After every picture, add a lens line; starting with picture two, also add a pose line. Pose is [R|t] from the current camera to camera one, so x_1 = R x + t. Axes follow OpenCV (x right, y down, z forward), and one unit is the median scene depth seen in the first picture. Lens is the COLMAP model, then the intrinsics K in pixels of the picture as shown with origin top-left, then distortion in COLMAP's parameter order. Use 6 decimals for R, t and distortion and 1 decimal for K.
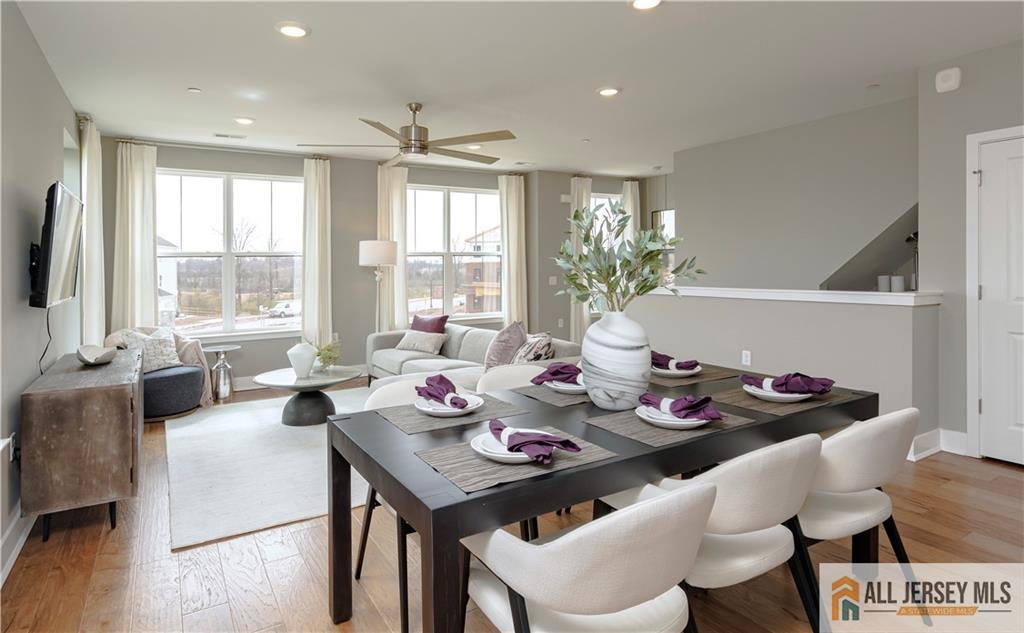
lens RADIAL K [[558.7, 0, 505.3], [0, 558.7, 264.8], [0, 0, 1]] dist [-0.012222, -0.000445]
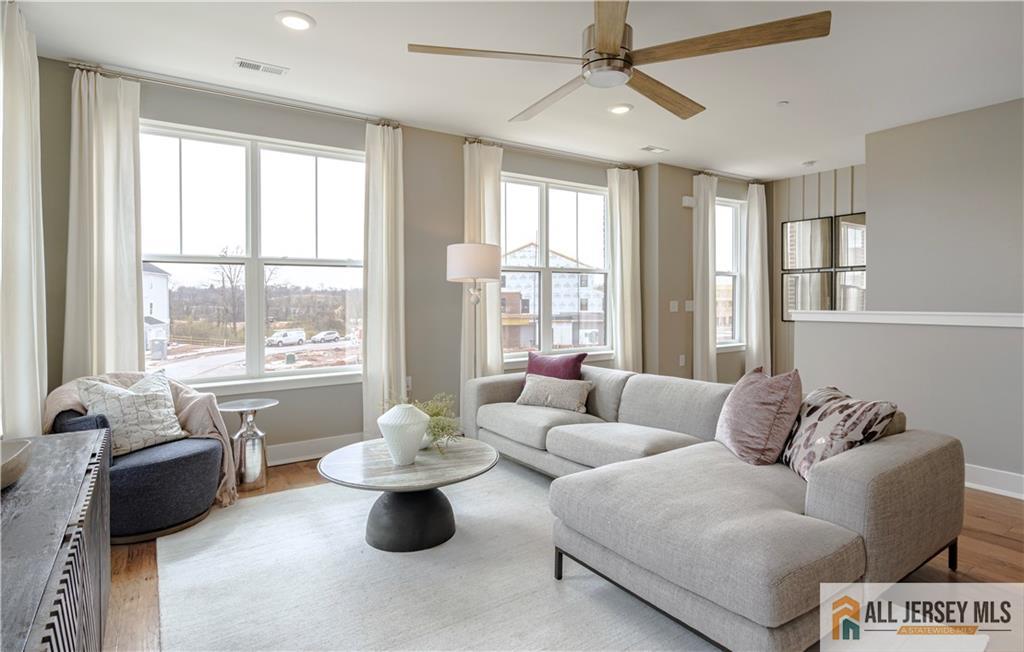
lens RADIAL K [[539.9, 0, 534.7], [0, 539.9, 307.1], [0, 0, 1]] dist [-0.012508, 0.002928]
pose [[0.997804, 0.006334, 0.065926, -0.223928], [-0.007743, 0.999747, 0.021140, 0.021608], [-0.065775, -0.021604, 0.997601, 0.366467]]
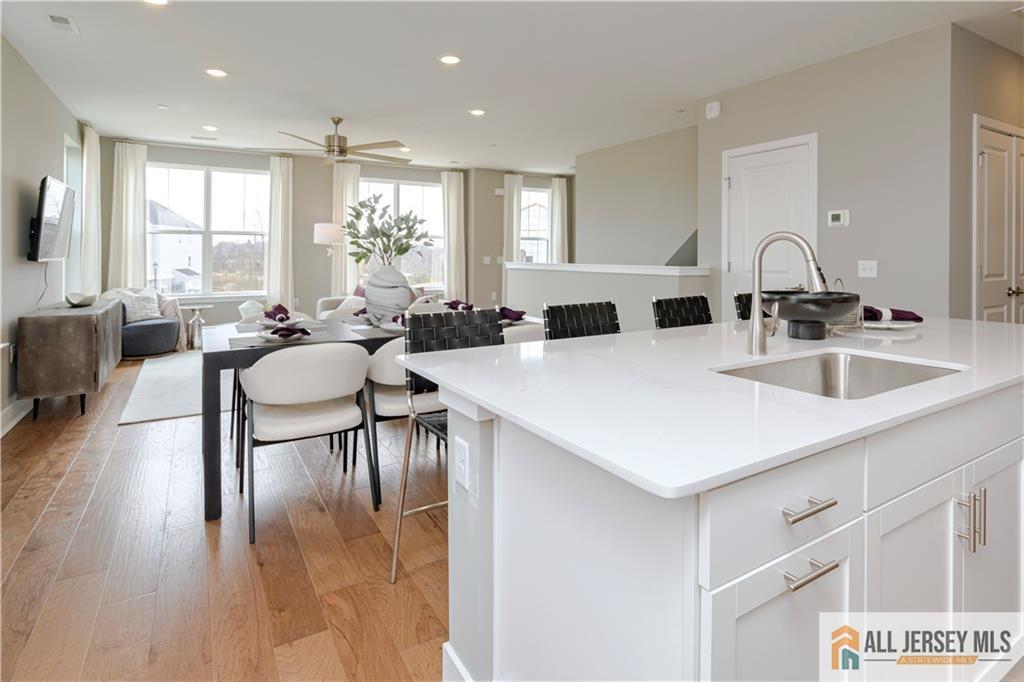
lens RADIAL K [[529.9, 0, 520.3], [0, 529.9, 254.3], [0, 0, 1]] dist [-0.011854, 0.001269]
pose [[0.999845, 0.017607, 0.000912, 0.221488], [-0.017610, 0.999839, 0.003470, 0.015086], [-0.000851, -0.003485, 0.999994, -0.194966]]
